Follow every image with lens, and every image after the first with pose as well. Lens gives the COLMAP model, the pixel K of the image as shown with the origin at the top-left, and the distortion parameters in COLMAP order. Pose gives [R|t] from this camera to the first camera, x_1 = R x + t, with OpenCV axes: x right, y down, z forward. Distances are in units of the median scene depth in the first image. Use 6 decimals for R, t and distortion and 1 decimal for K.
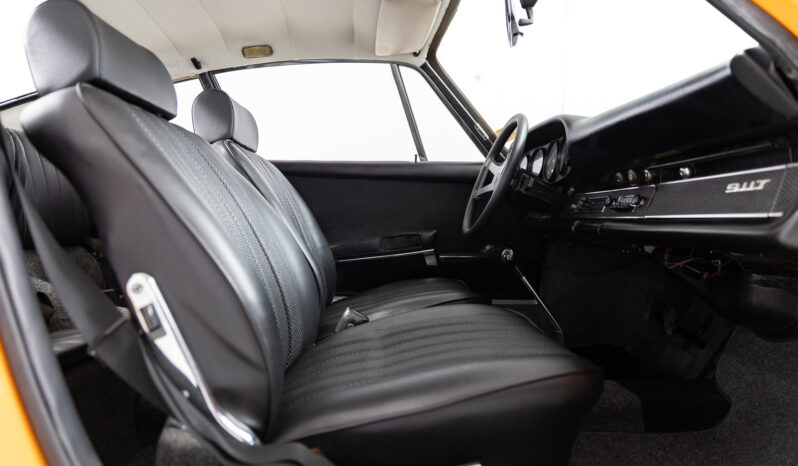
lens RADIAL K [[522.4, 0, 401.8], [0, 522.4, 233.4], [0, 0, 1]] dist [0.004690, -0.001478]
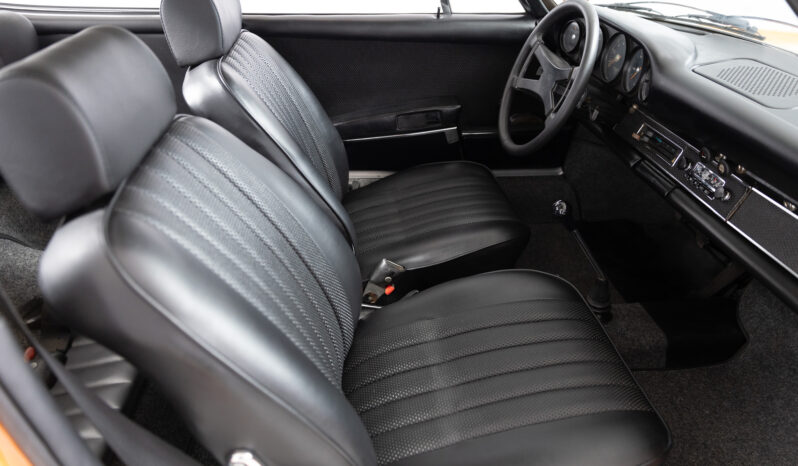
lens RADIAL K [[568.6, 0, 420.7], [0, 568.6, 233.8], [0, 0, 1]] dist [0.002051, -0.000901]
pose [[0.995800, -0.025487, 0.087937, -0.128486], [-0.018953, 0.882287, 0.470330, -0.383506], [-0.089573, -0.470022, 0.878098, 0.132842]]
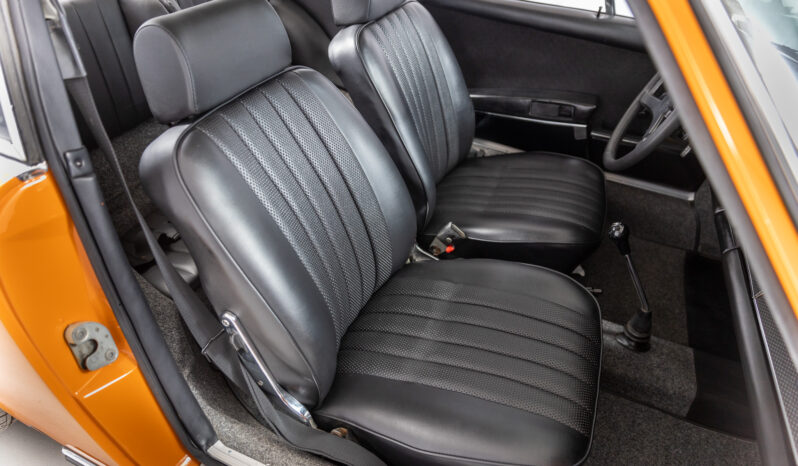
lens RADIAL K [[522.4, 0, 401.8], [0, 522.4, 233.4], [0, 0, 1]] dist [0.004690, -0.001478]
pose [[0.913226, 0.298904, -0.276902, 0.113067], [-0.091594, 0.812797, 0.575301, -0.459862], [0.397025, -0.500017, 0.769645, 0.126546]]
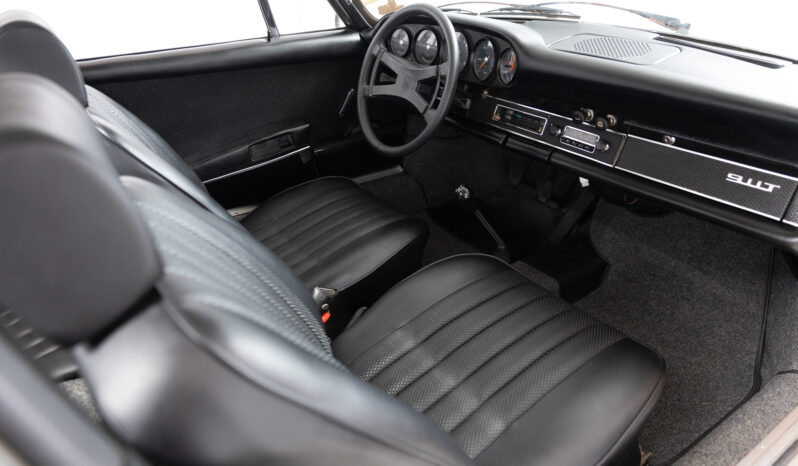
lens RADIAL K [[522.4, 0, 401.8], [0, 522.4, 233.4], [0, 0, 1]] dist [0.004690, -0.001478]
pose [[0.849113, -0.276609, 0.449993, -0.362896], [0.046445, 0.887718, 0.458038, -0.350269], [-0.526165, -0.368027, 0.766621, 0.281170]]
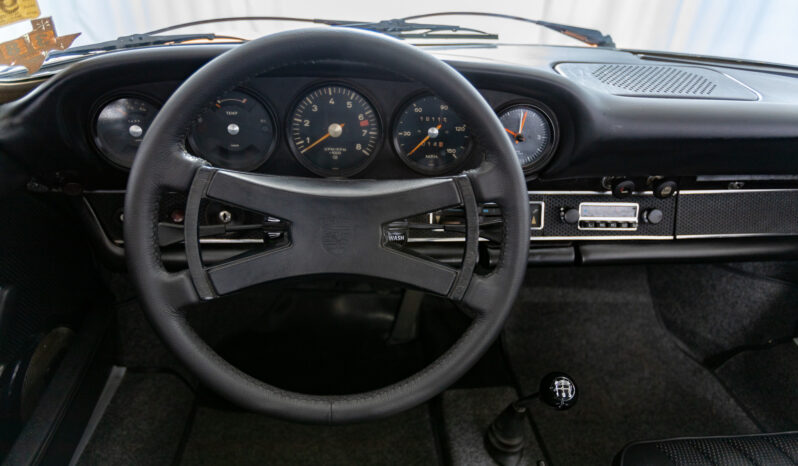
lens RADIAL K [[452.3, 0, 397.7], [0, 452.3, 250.4], [0, 0, 1]] dist [-0.001717, -0.000489]
pose [[-0.054241, -0.524878, 0.849448, -0.096288], [-0.009911, 0.850941, 0.525168, -0.307566], [-0.998479, 0.020067, -0.051358, 1.200631]]
